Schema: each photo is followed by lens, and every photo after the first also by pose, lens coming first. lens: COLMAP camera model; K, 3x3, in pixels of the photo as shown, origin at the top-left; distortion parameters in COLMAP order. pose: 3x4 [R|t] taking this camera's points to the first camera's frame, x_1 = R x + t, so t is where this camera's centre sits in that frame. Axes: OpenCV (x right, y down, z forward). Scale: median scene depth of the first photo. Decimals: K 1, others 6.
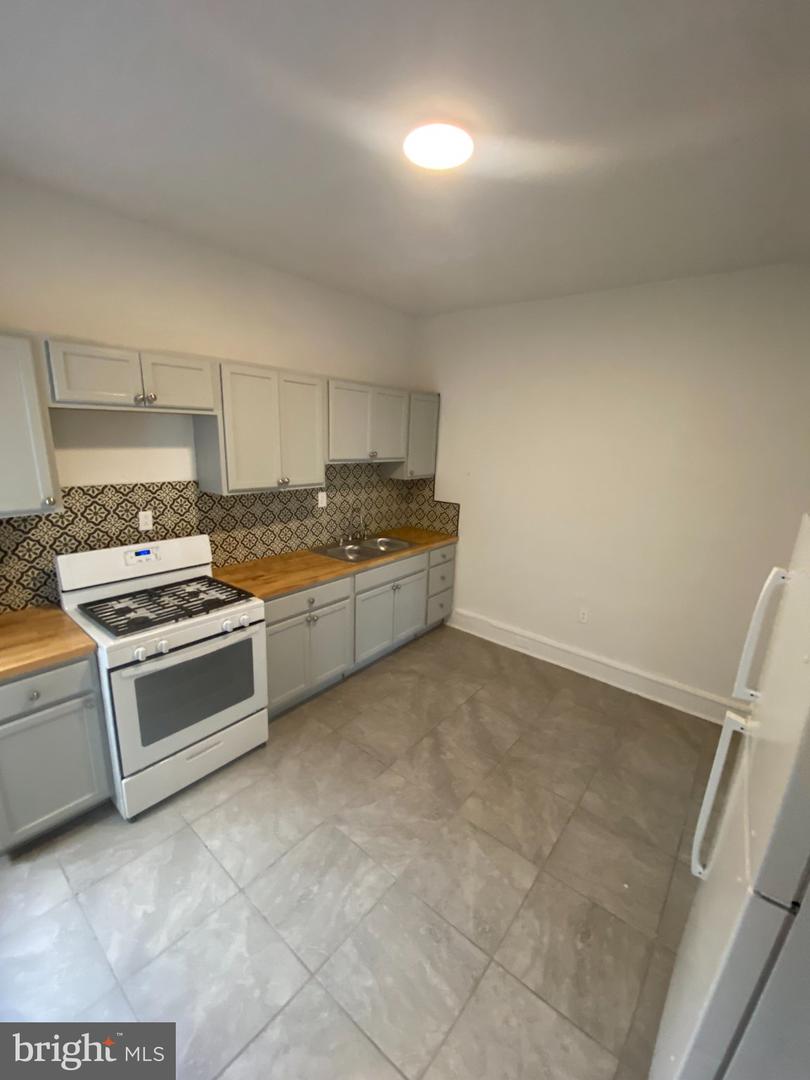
lens RADIAL K [[430.0, 0, 407.0], [0, 430.0, 539.2], [0, 0, 1]] dist [0.041523, -0.037750]
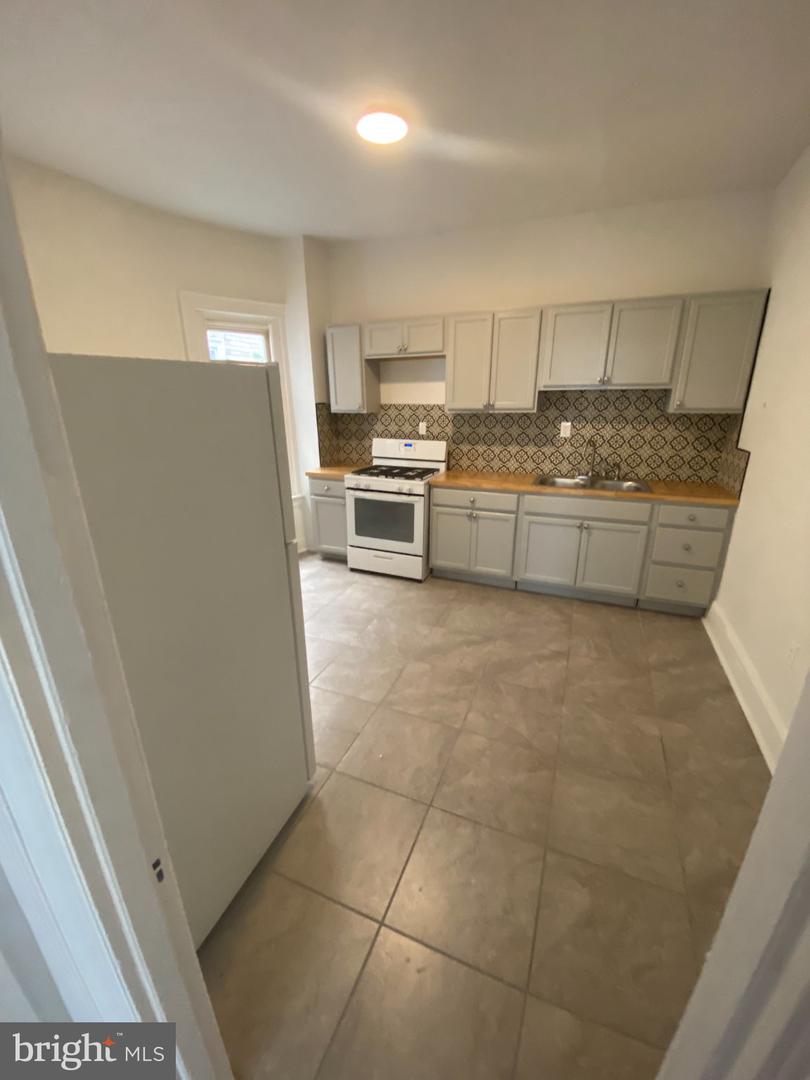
lens RADIAL K [[430.0, 0, 407.0], [0, 430.0, 539.2], [0, 0, 1]] dist [0.041523, -0.037750]
pose [[0.284057, 0.262395, -0.922204, 0.968748], [-0.207873, 0.955801, 0.207926, 0.030853], [0.936003, 0.132638, 0.326047, 0.444102]]
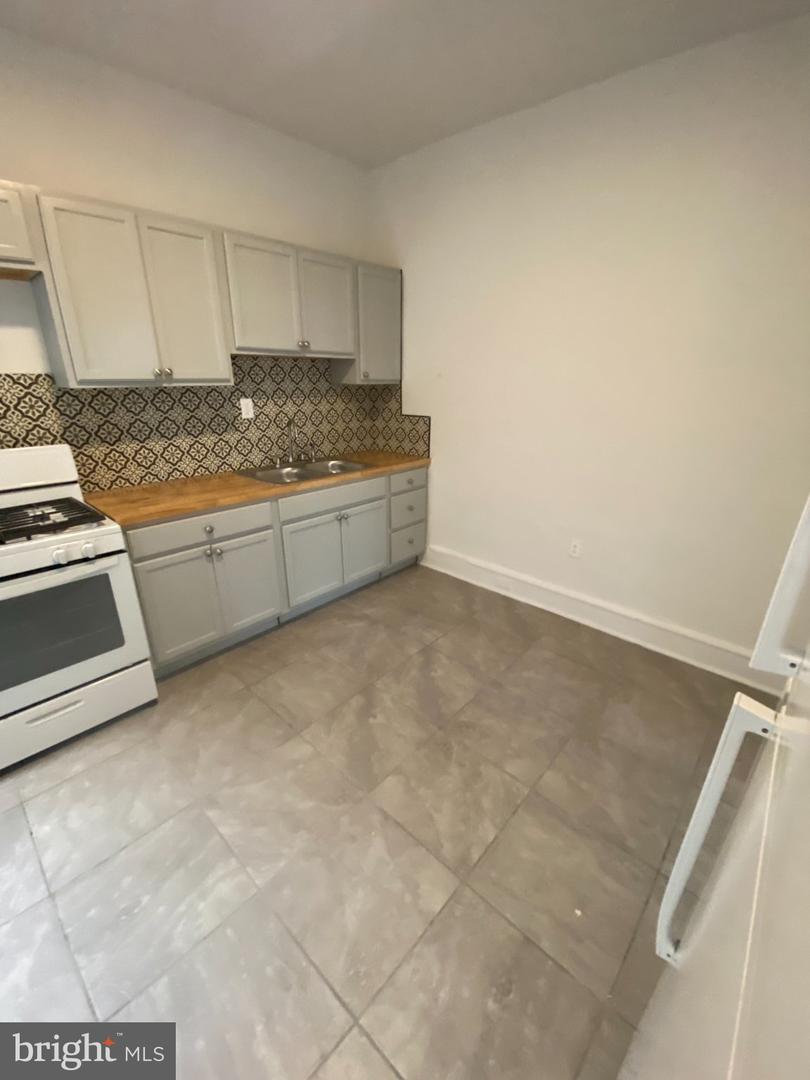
lens RADIAL K [[432.5, 0, 405.0], [0, 432.5, 540.0], [0, 0, 1]] dist [0.041748, -0.033355]
pose [[0.997893, -0.009479, -0.064191, 0.193191], [0.017247, 0.992434, 0.121559, 0.075774], [0.062553, -0.122410, 0.990506, 0.247150]]
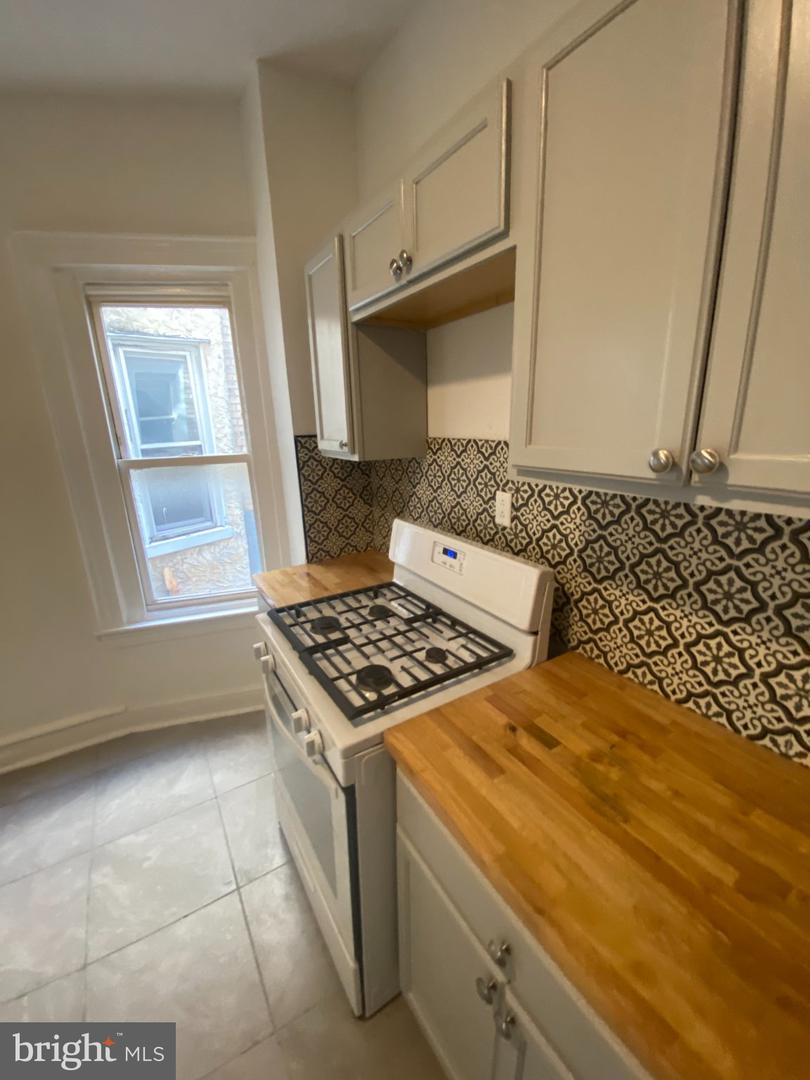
lens RADIAL K [[430.0, 0, 407.0], [0, 430.0, 539.2], [0, 0, 1]] dist [0.041523, -0.037750]
pose [[-0.326669, 0.222181, -0.918653, -0.035315], [-0.209165, 0.930881, 0.299517, -0.141081], [0.921703, 0.289993, -0.257618, 0.996163]]
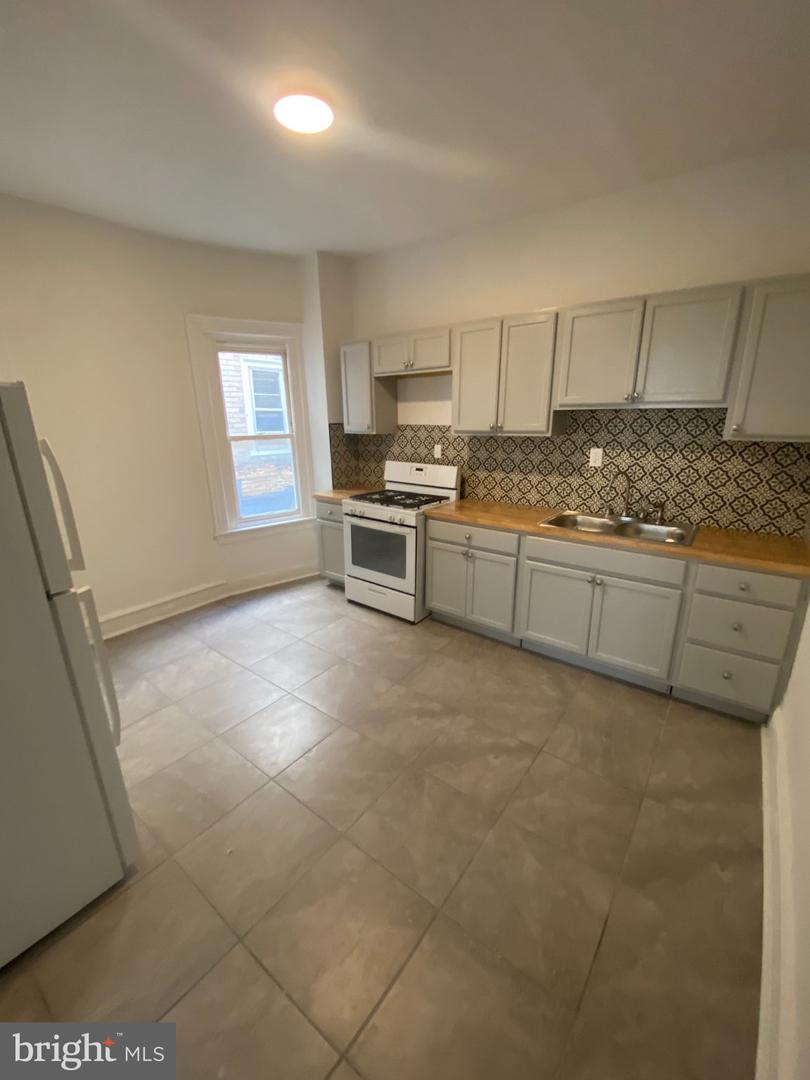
lens RADIAL K [[430.0, 0, 407.0], [0, 430.0, 539.2], [0, 0, 1]] dist [0.041523, -0.037750]
pose [[0.033838, 0.239137, -0.970396, 0.864545], [-0.226568, 0.947509, 0.225596, -0.063745], [0.973407, 0.212227, 0.086243, 0.798159]]
